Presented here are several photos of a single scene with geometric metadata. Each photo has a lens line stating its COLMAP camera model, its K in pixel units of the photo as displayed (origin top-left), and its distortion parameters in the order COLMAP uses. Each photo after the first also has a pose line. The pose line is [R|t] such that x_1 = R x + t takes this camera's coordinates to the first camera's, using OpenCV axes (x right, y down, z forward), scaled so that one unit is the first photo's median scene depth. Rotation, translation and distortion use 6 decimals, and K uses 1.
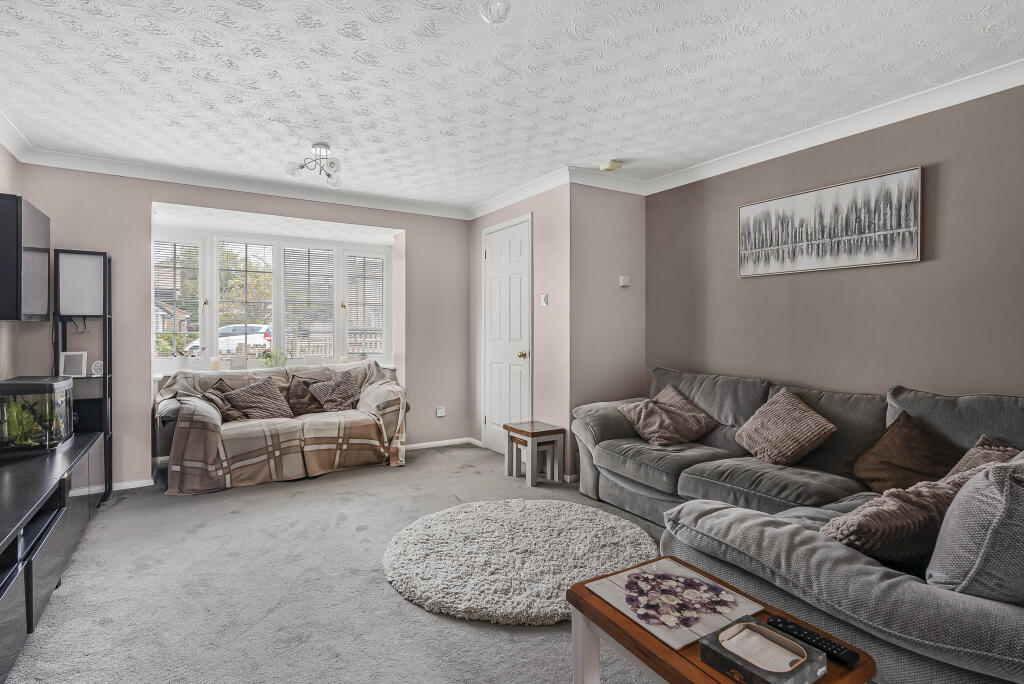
lens RADIAL K [[494.3, 0, 536.5], [0, 494.3, 333.9], [0, 0, 1]] dist [-0.011691, 0.001108]
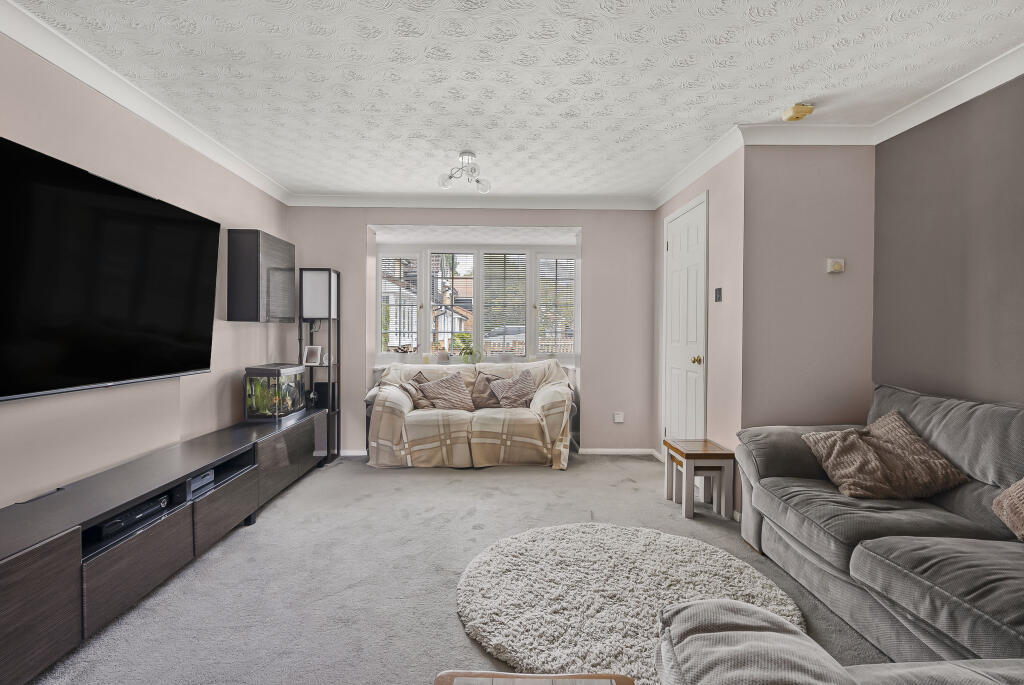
lens RADIAL K [[494.3, 0, 511.6], [0, 494.3, 338.0], [0, 0, 1]] dist [-0.011691, 0.001108]
pose [[0.852926, 0.011801, -0.521898, 0.188795], [-0.008571, 0.999926, 0.008602, -0.000338], [0.521961, -0.002864, 0.852965, 0.147395]]
